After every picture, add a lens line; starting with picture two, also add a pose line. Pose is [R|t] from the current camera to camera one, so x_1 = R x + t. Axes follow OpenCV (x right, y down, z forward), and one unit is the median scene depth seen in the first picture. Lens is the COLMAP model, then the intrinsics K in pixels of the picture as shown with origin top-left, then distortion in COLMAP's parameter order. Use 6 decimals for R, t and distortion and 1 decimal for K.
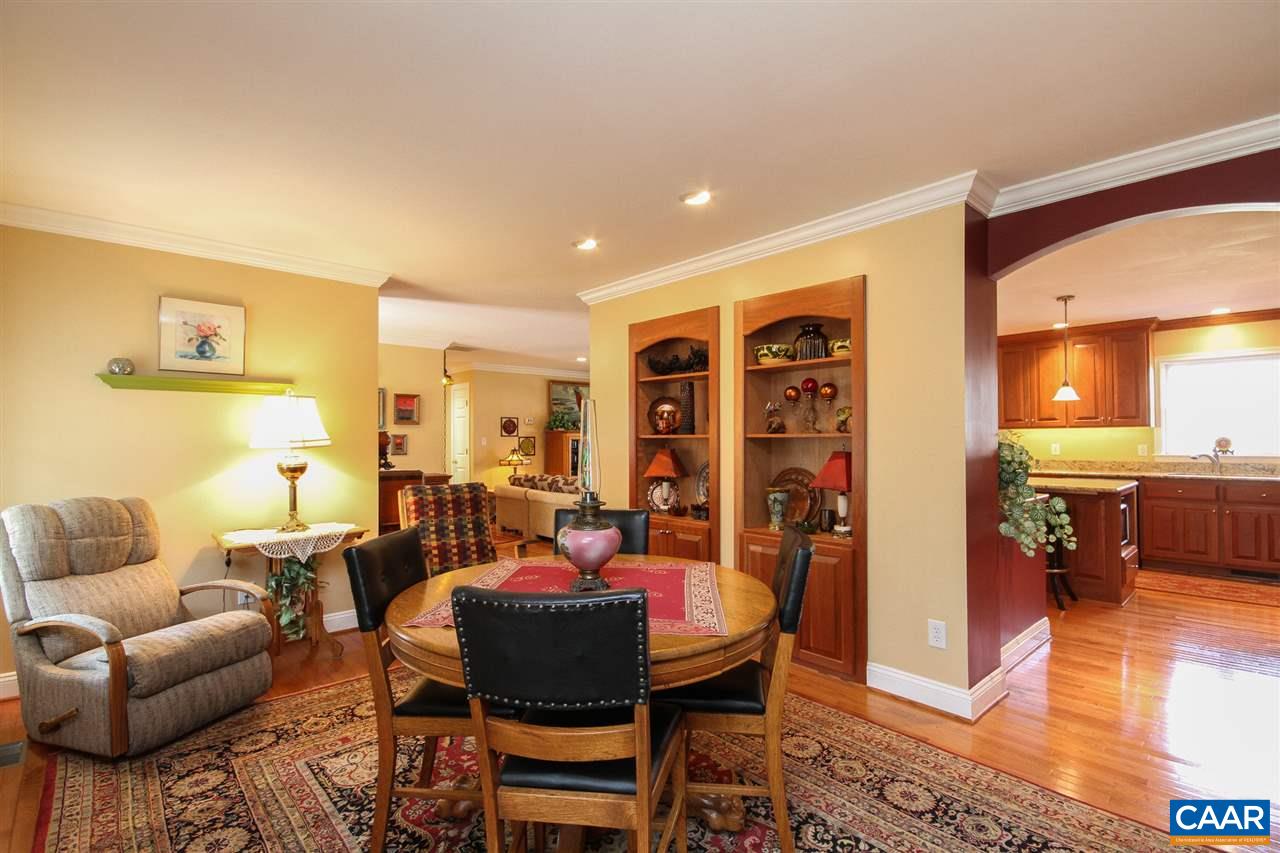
lens RADIAL K [[597.9, 0, 641.5], [0, 597.9, 428.6], [0, 0, 1]] dist [-0.002585, -0.002440]
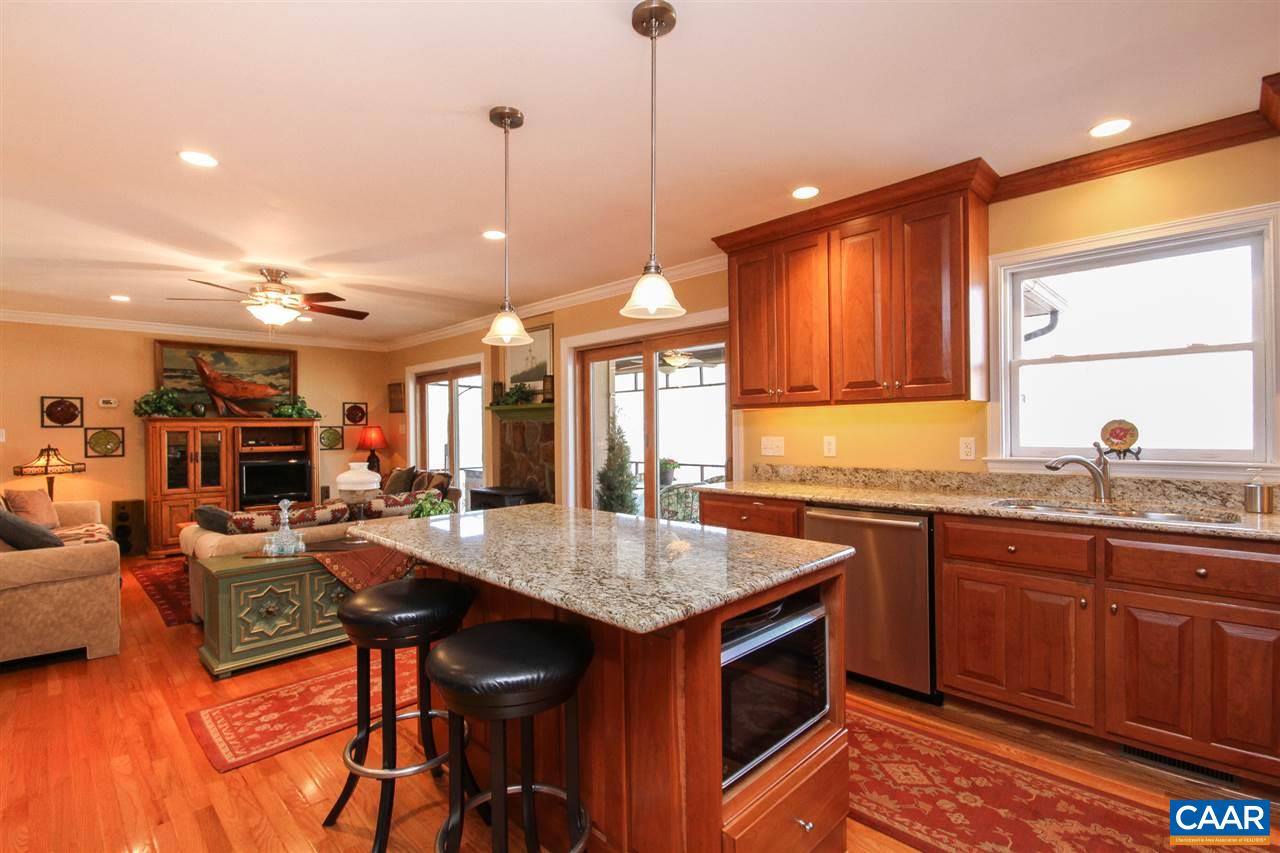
lens RADIAL K [[597.9, 0, 638.4], [0, 597.9, 428.0], [0, 0, 1]] dist [-0.002585, -0.002440]
pose [[0.998688, -0.004286, 0.051023, 0.523674], [0.003631, 0.999910, 0.012929, 0.011701], [-0.051074, -0.012727, 0.998614, 0.501437]]
